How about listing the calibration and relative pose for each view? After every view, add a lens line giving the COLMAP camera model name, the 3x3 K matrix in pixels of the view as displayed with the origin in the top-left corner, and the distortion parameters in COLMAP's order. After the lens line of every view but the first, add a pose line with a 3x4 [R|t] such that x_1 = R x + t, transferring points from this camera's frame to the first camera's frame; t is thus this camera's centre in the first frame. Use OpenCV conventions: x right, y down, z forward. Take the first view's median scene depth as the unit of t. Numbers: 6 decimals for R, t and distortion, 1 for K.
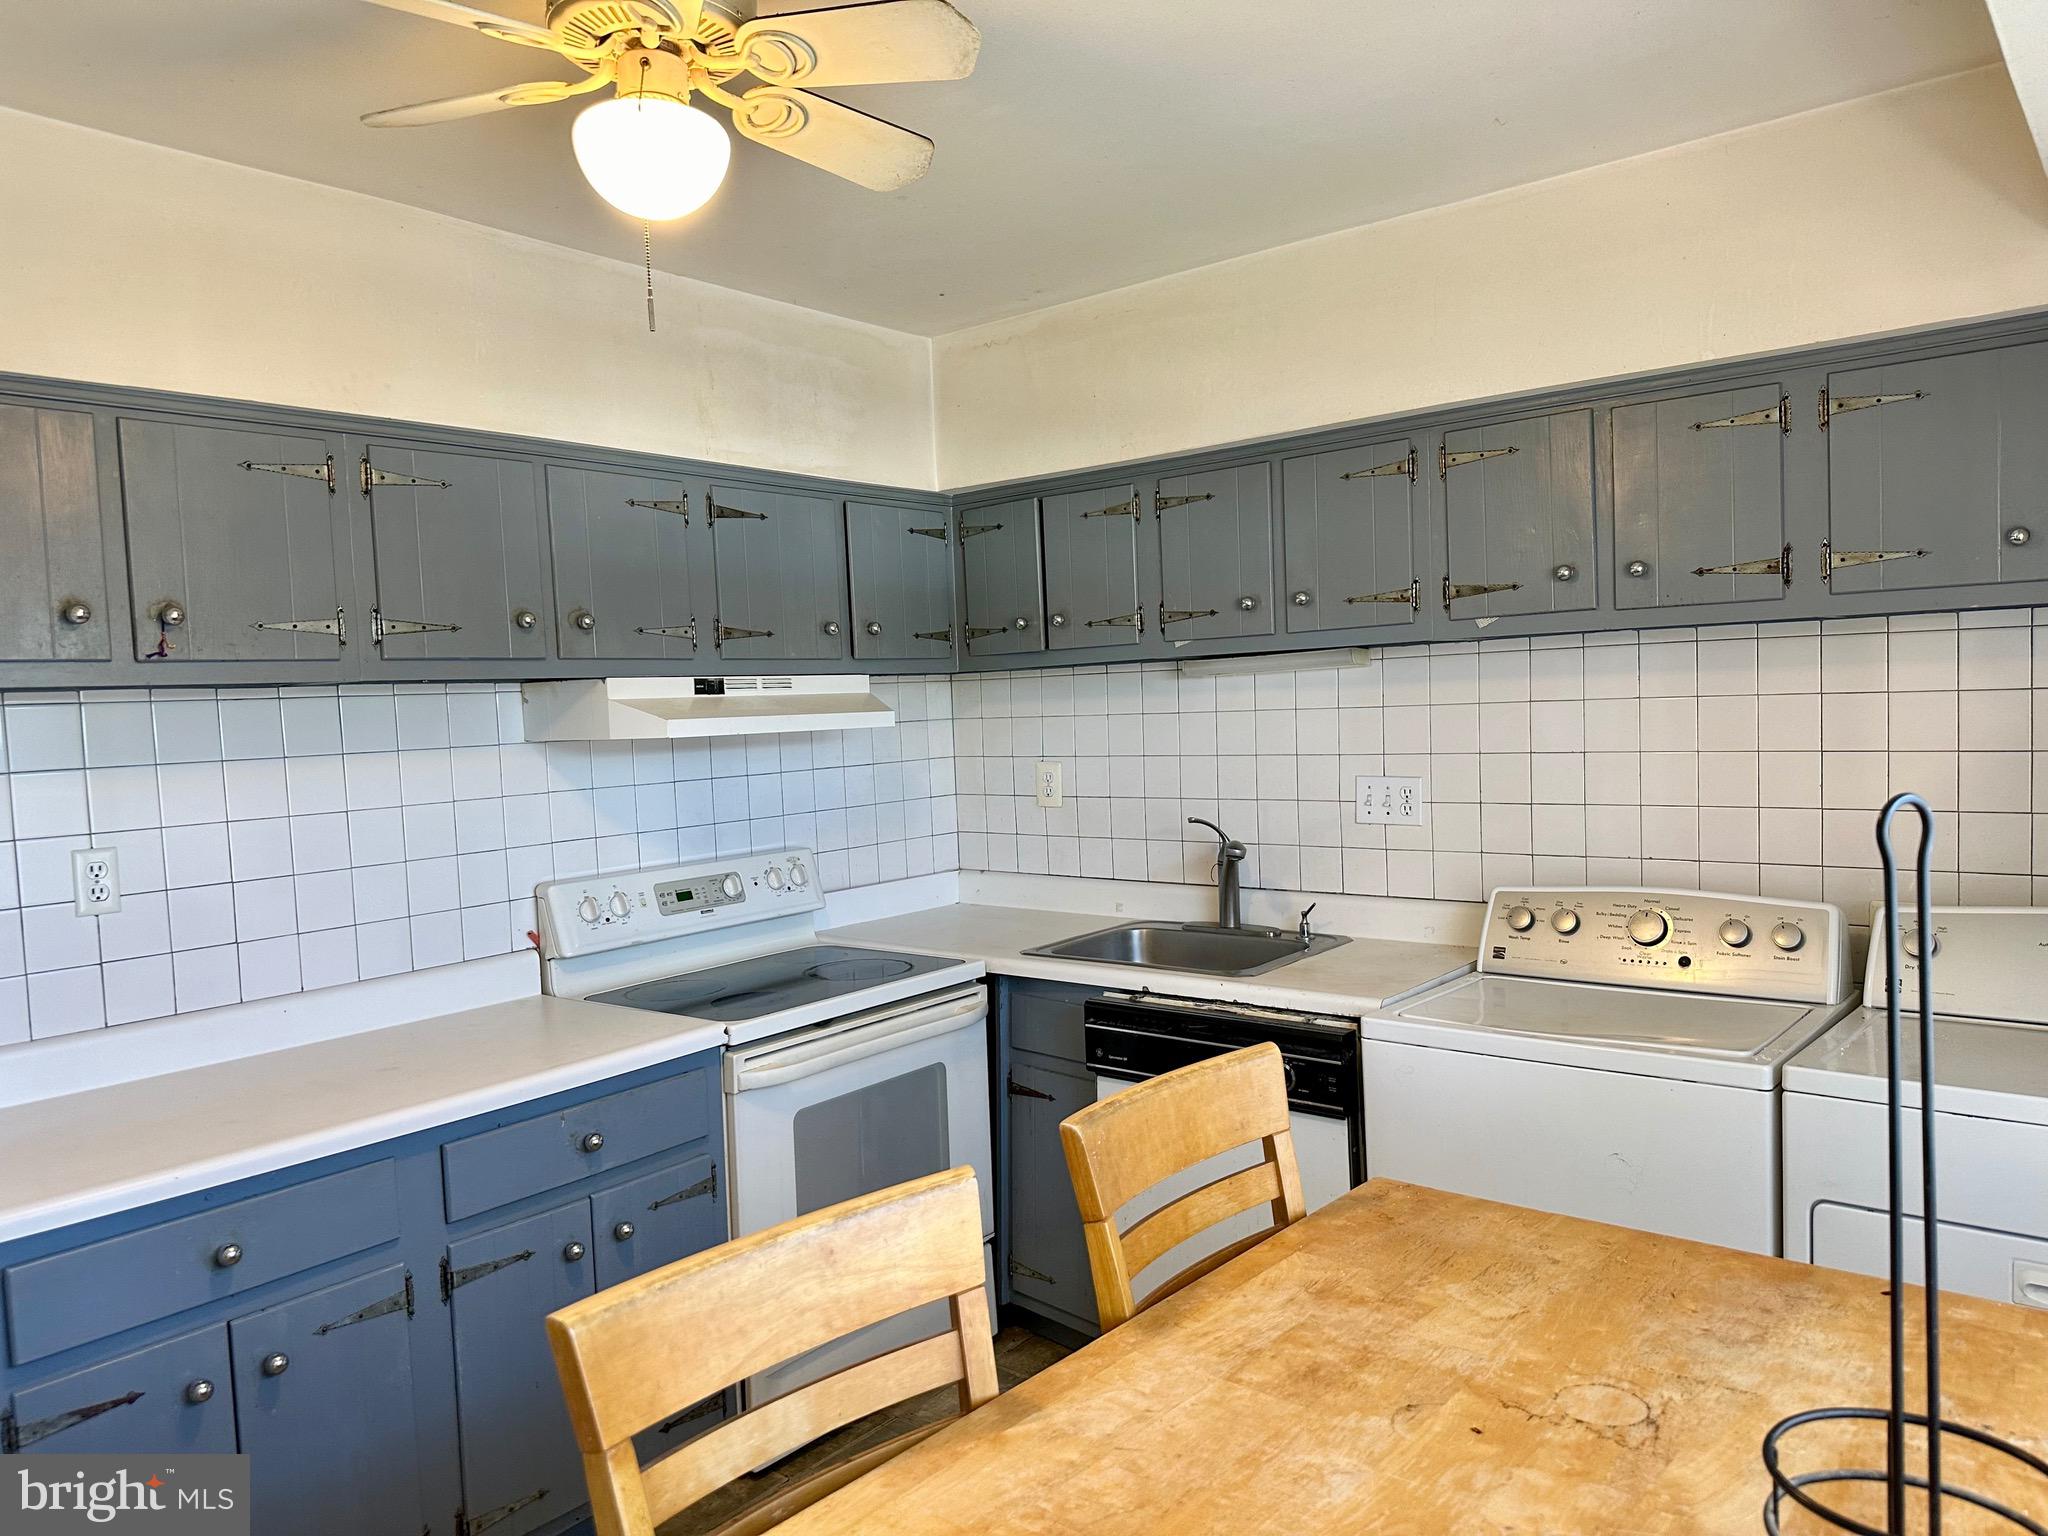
lens RADIAL K [[1424.4, 0, 1035.9], [0, 1424.4, 775.5], [0, 0, 1]] dist [0.067220, -0.103334]
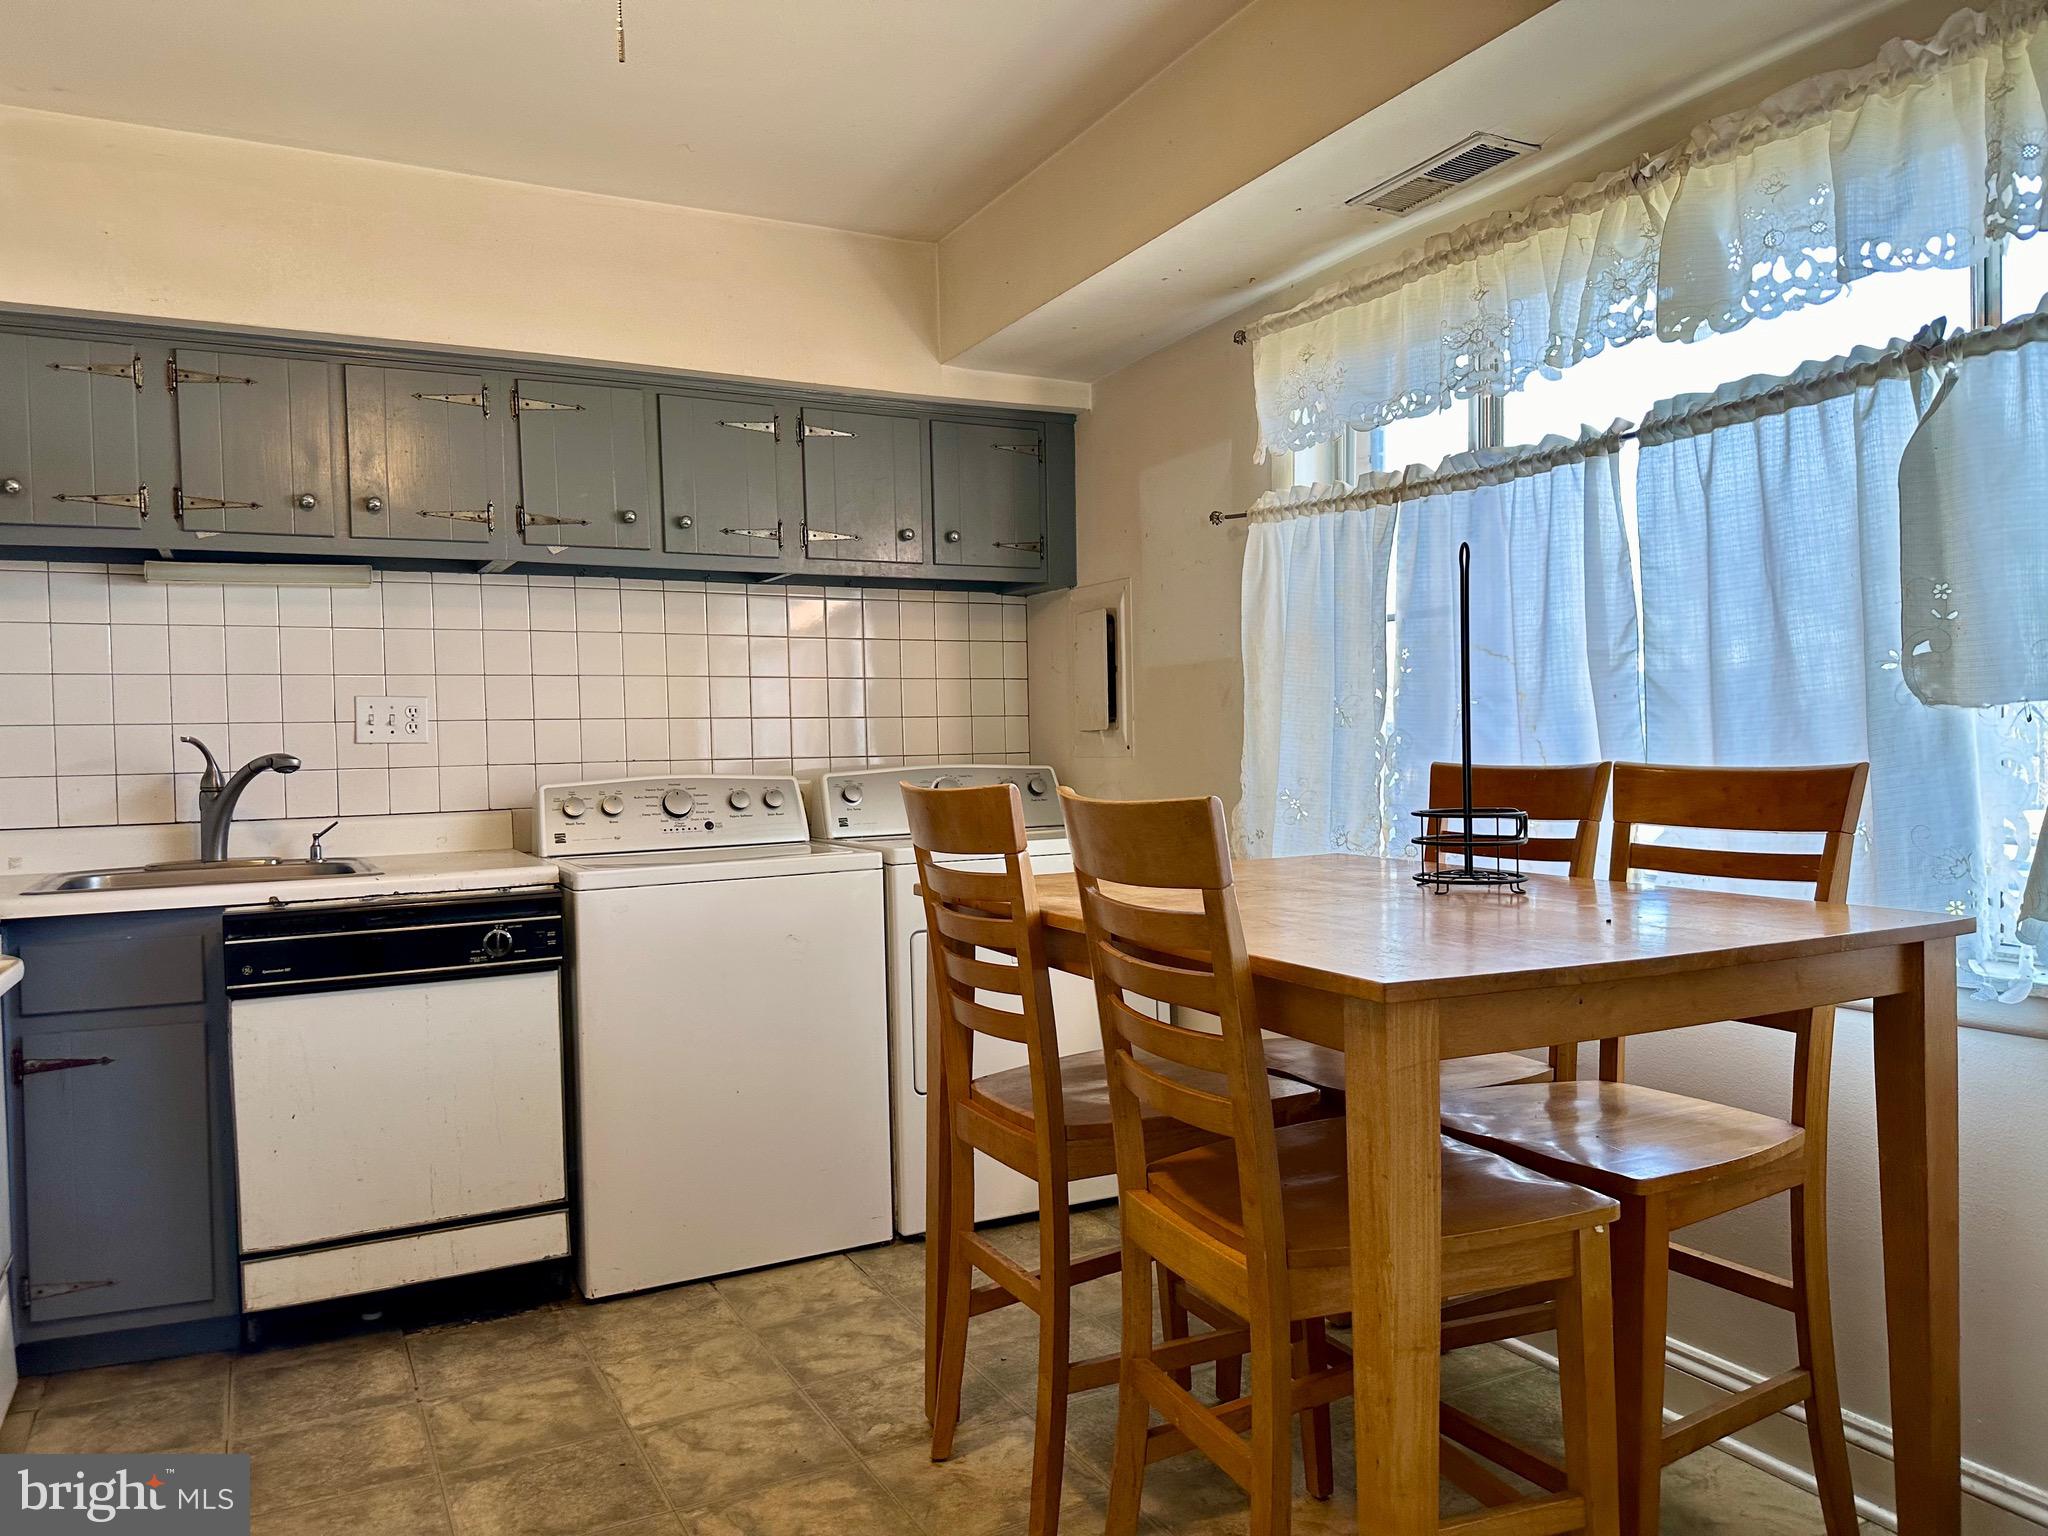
lens RADIAL K [[1424.4, 0, 1035.9], [0, 1424.4, 775.5], [0, 0, 1]] dist [0.067220, -0.103334]
pose [[0.379074, 0.007081, 0.925339, -0.551014], [0.061060, 0.997600, -0.032648, 0.123127], [-0.923350, 0.068877, 0.377731, 0.190539]]
